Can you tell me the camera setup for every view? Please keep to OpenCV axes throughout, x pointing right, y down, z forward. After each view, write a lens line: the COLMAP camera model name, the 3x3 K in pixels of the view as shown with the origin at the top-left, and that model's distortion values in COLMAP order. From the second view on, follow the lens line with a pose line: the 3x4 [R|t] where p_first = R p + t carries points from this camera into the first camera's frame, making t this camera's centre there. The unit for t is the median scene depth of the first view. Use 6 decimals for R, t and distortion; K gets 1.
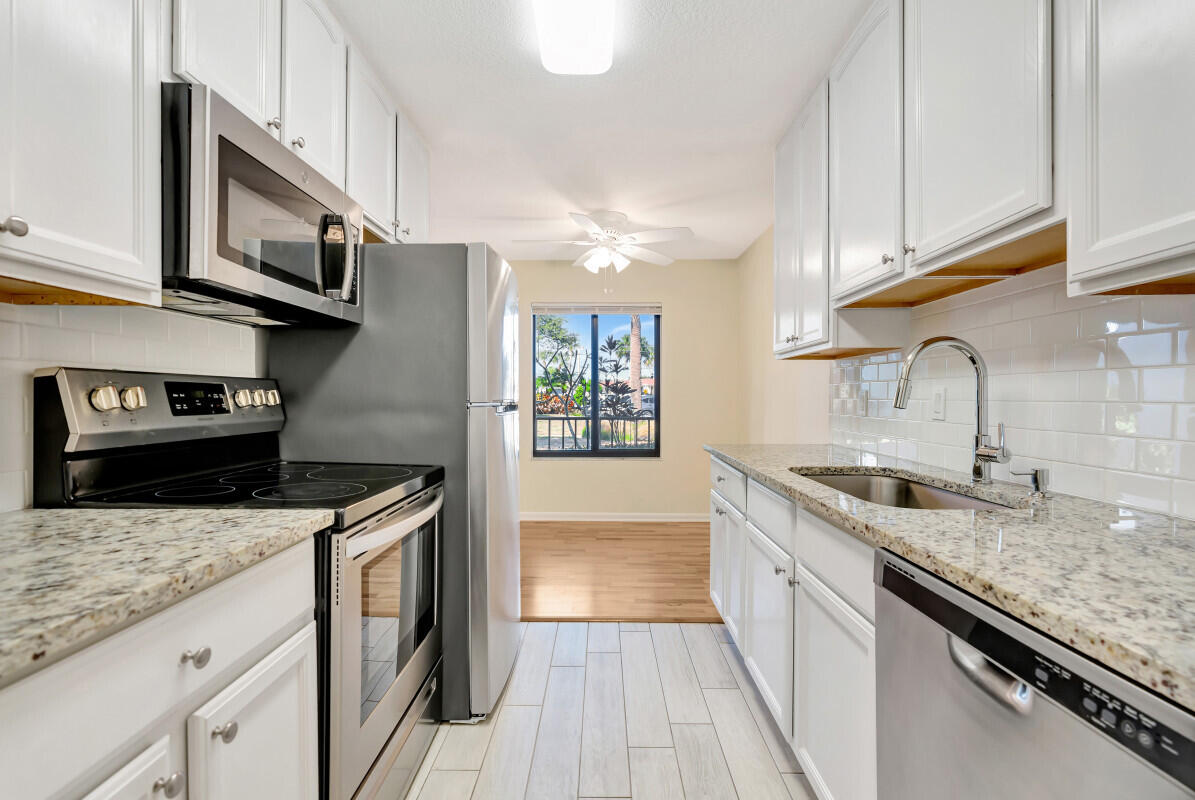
lens RADIAL K [[547.3, 0, 597.5], [0, 547.3, 400.0], [0, 0, 1]] dist [0.000086, 0.000523]
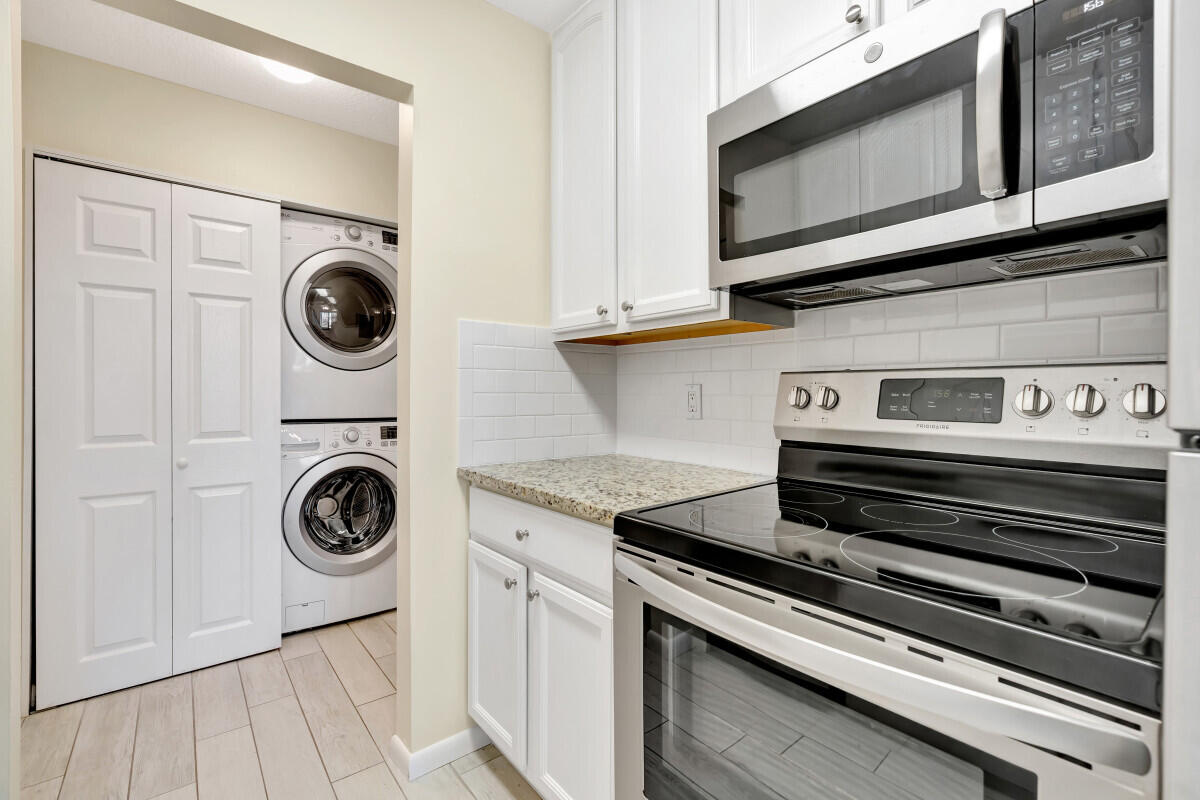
lens RADIAL K [[534.0, 0, 594.9], [0, 534.0, 395.5], [0, 0, 1]] dist [-0.002761, 0.000704]
pose [[-0.782471, -0.000889, -0.622686, 0.073808], [-0.004806, 0.999978, 0.004611, -0.005825], [0.622668, 0.006601, -0.782458, 0.882804]]
